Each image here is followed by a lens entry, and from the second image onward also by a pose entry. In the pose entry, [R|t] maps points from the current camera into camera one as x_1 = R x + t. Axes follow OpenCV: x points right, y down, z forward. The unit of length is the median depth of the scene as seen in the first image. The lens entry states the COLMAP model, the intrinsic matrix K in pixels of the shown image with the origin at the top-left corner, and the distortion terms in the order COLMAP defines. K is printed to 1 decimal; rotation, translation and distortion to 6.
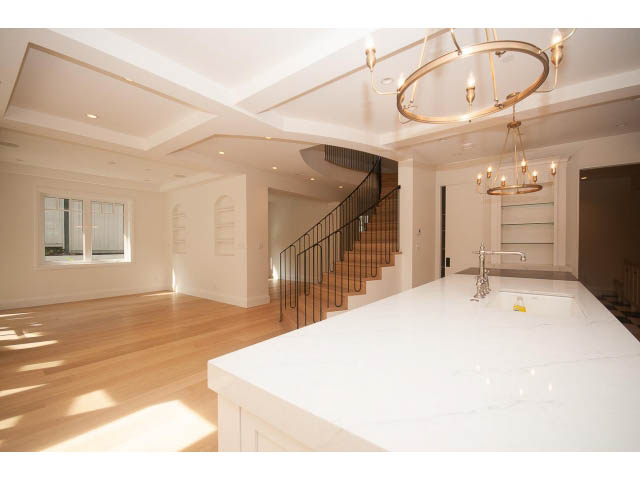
lens RADIAL K [[287.9, 0, 319.6], [0, 287.9, 244.9], [0, 0, 1]] dist [-0.000347, -0.000458]
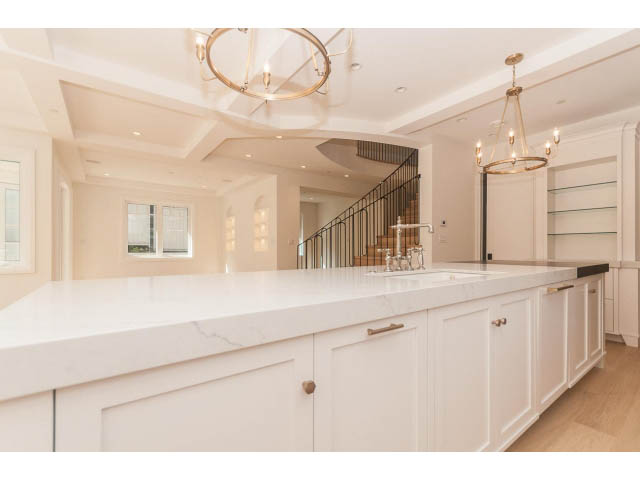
lens RADIAL K [[293.3, 0, 320.0], [0, 293.3, 240.0], [0, 0, 1]] dist [0.000009, 0.000105]
pose [[0.966442, -0.010554, -0.256669, 0.174764], [0.003058, 0.999558, -0.029585, 0.029320], [0.256868, 0.027807, 0.966047, 0.001866]]
